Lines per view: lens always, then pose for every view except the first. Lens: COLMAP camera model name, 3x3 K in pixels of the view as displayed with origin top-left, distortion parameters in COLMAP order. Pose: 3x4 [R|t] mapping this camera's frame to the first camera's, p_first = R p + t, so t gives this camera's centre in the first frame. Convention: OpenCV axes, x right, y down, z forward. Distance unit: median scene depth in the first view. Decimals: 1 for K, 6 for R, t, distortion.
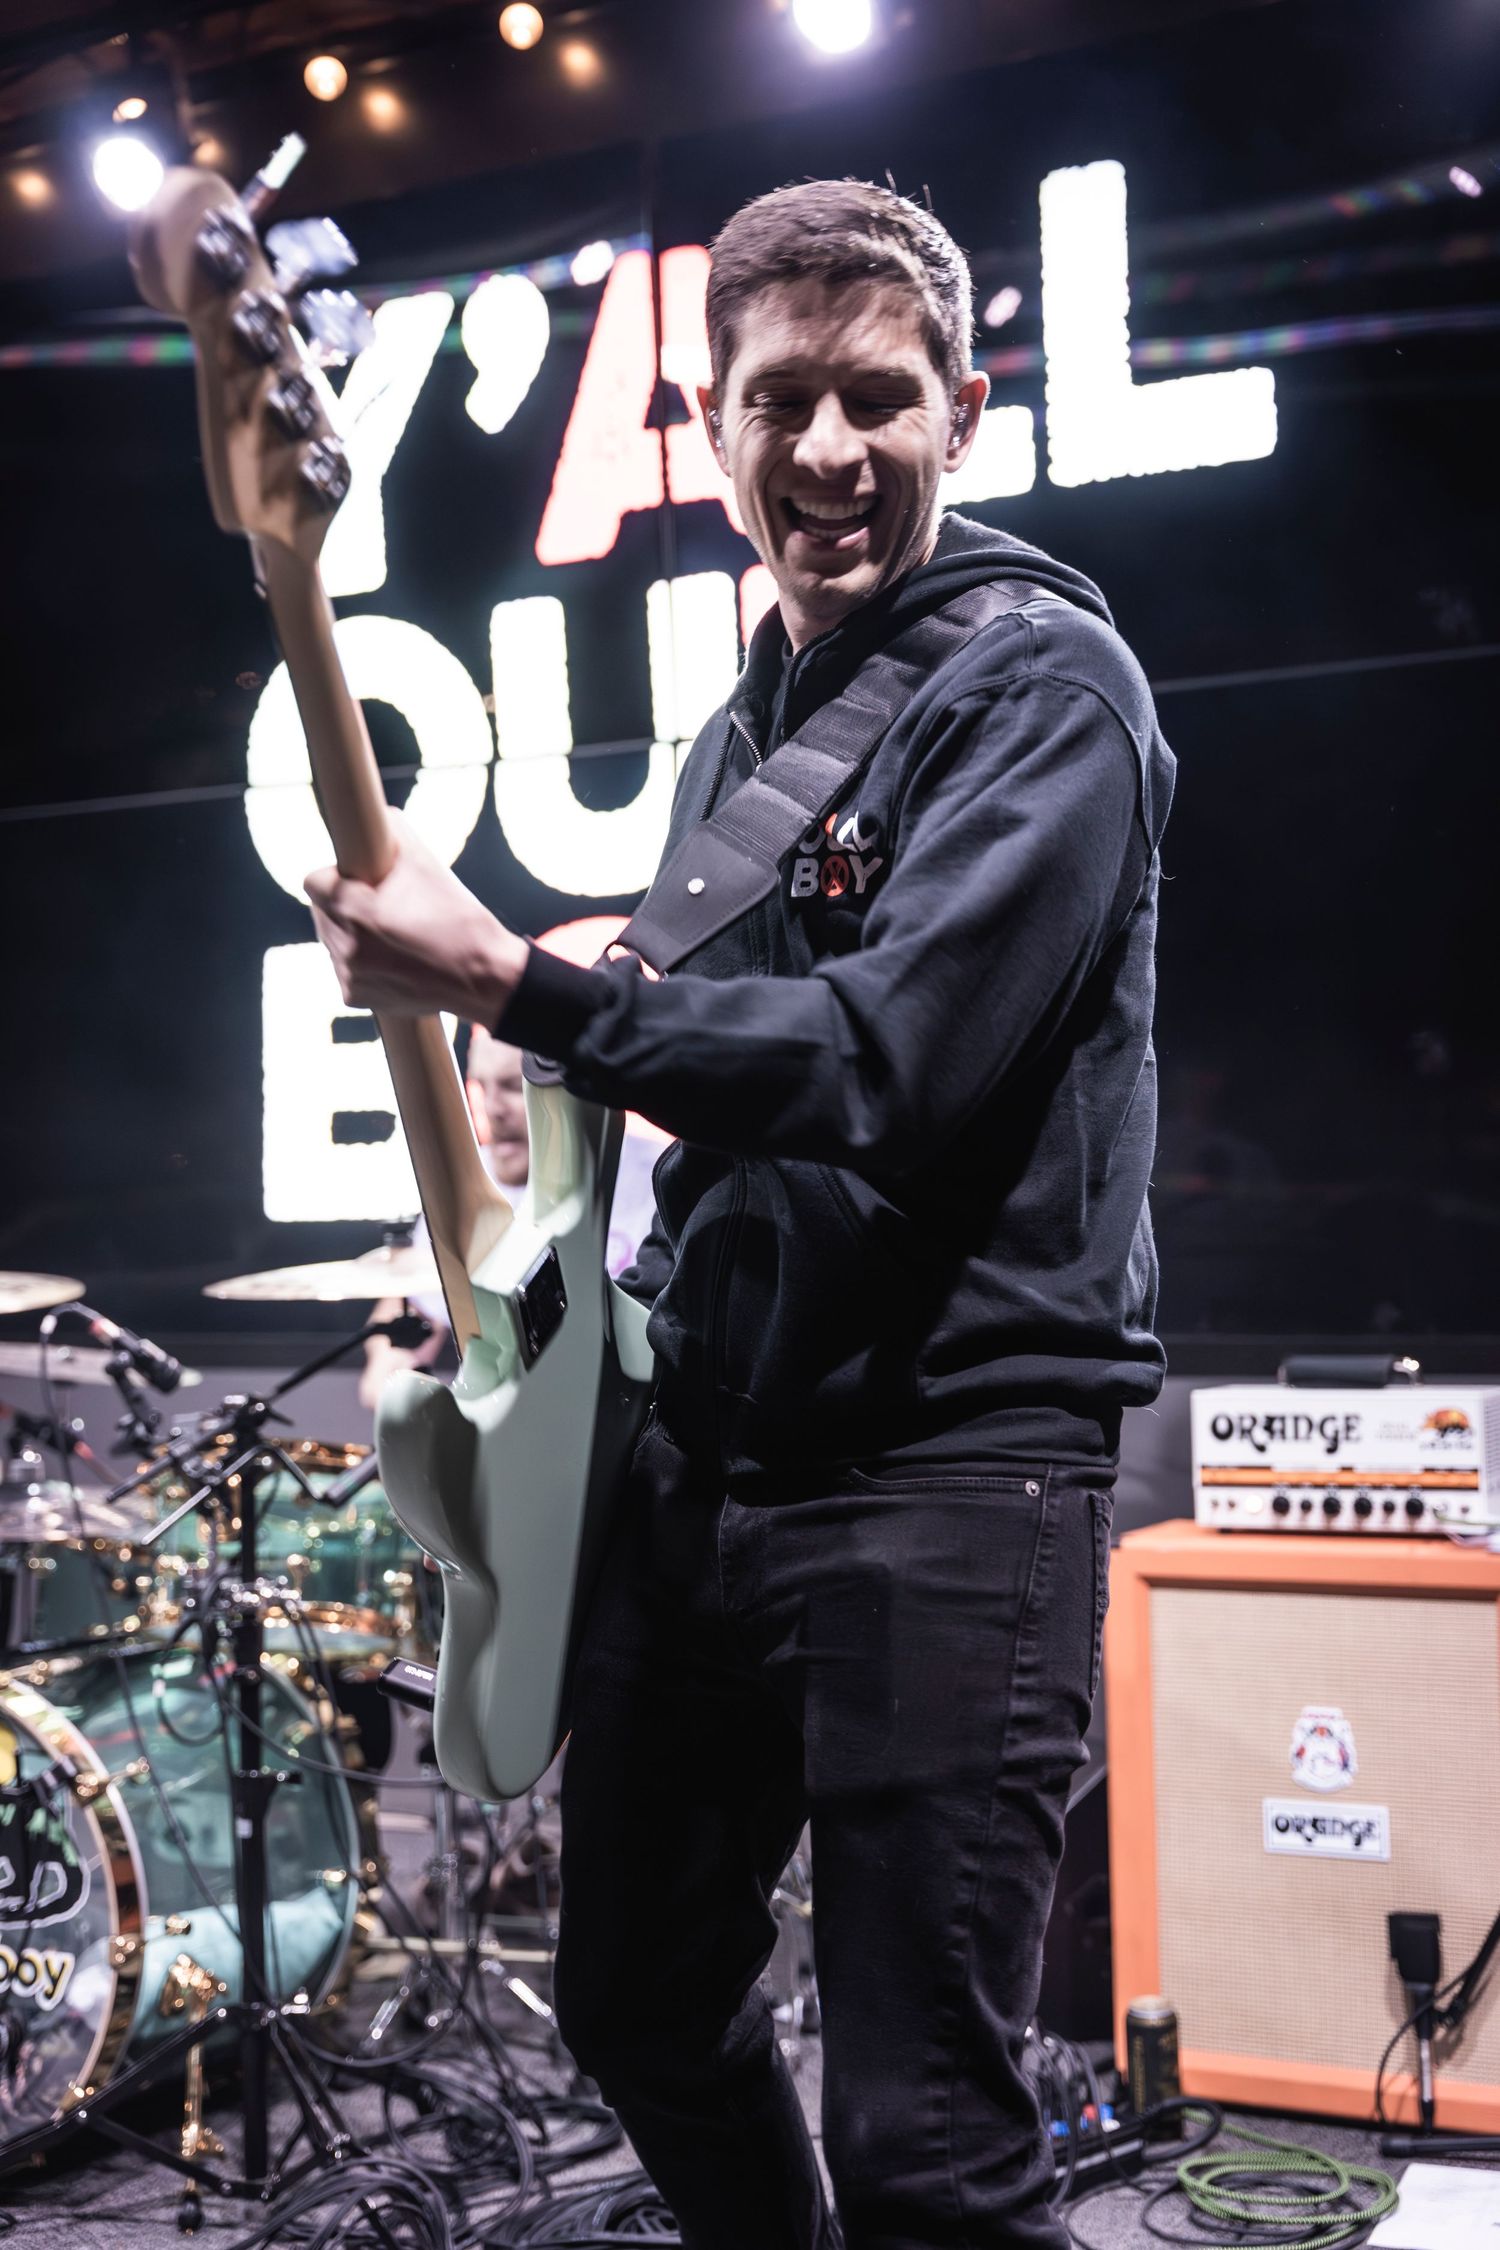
lens RADIAL K [[2791.2, 0, 789.7], [0, 2791.2, 1173.6], [0, 0, 1]] dist [0.069269, 0.000000]
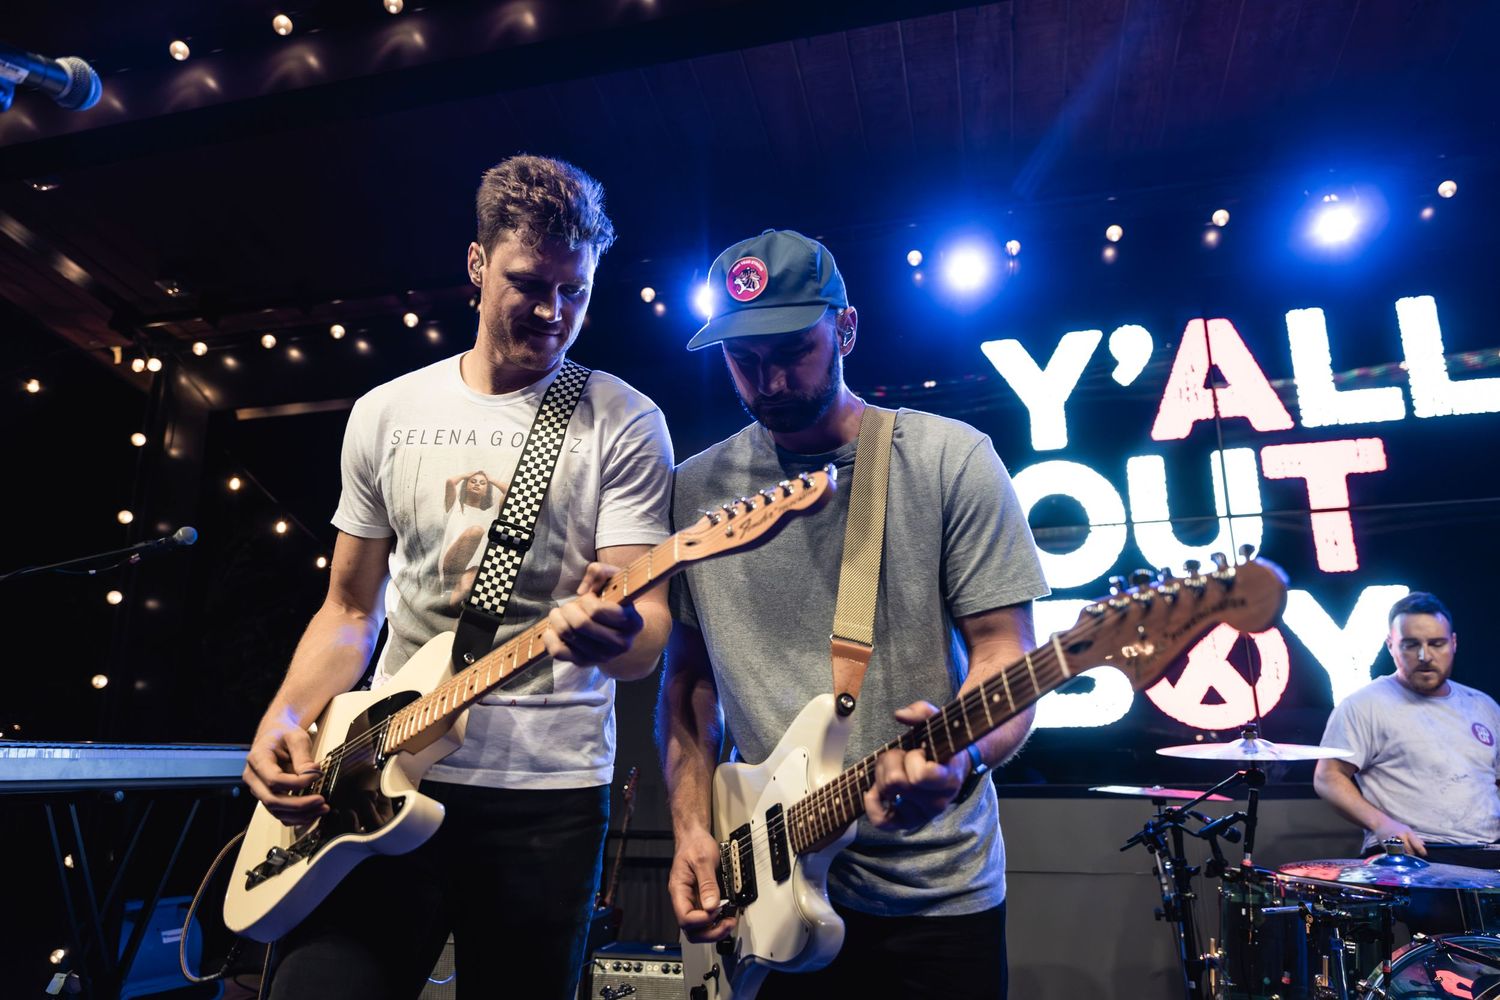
lens RADIAL K [[1008.0, 0, 751.5], [0, 1008.0, 499.0], [0, 0, 1]] dist [0.008470, -0.006811]
pose [[0.973474, 0.055286, 0.222019, -0.606925], [-0.004116, 0.974442, -0.224602, 0.019988], [-0.228762, 0.217730, 0.948821, 0.295157]]
